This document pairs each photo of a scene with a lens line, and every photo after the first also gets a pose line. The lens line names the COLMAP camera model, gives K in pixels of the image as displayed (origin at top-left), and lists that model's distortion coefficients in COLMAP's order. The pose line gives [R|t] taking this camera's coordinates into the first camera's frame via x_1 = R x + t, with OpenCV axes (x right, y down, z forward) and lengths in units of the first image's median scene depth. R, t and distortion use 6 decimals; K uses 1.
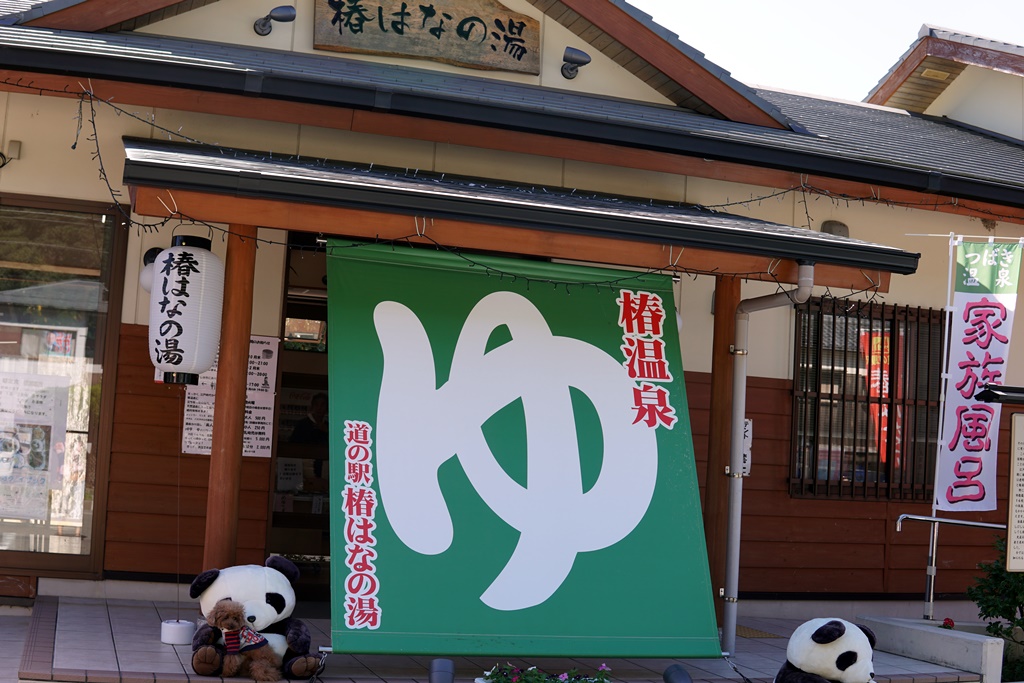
lens RADIAL K [[1376.0, 0, 512.0], [0, 1376.0, 341.5], [0, 0, 1]] dist [-0.143165, -0.020727]
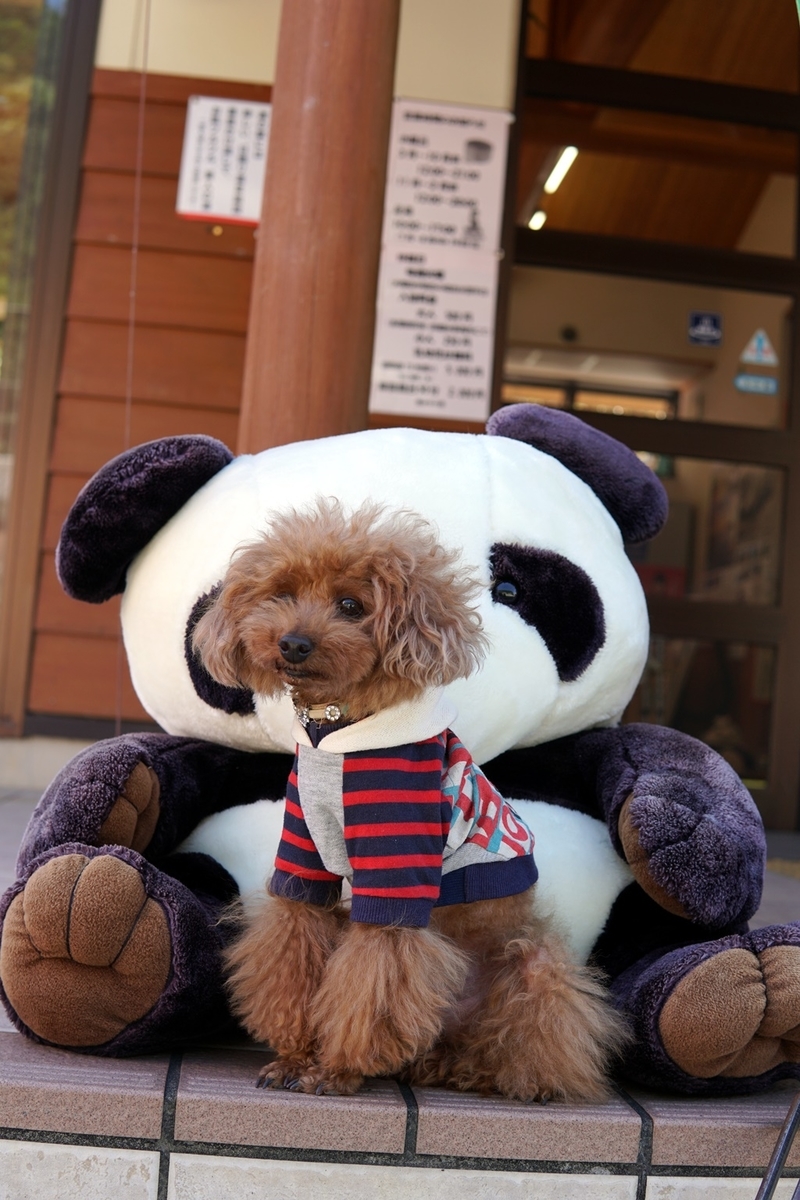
lens RADIAL K [[1496.0, 0, 400.0], [0, 1496.0, 600.0], [0, 0, 1]] dist [-0.009057, -0.011028]
pose [[0.975955, -0.004446, -0.217927, -0.111725], [-0.001519, 0.999629, -0.027196, 0.144147], [0.217967, 0.026873, 0.975586, 0.604381]]
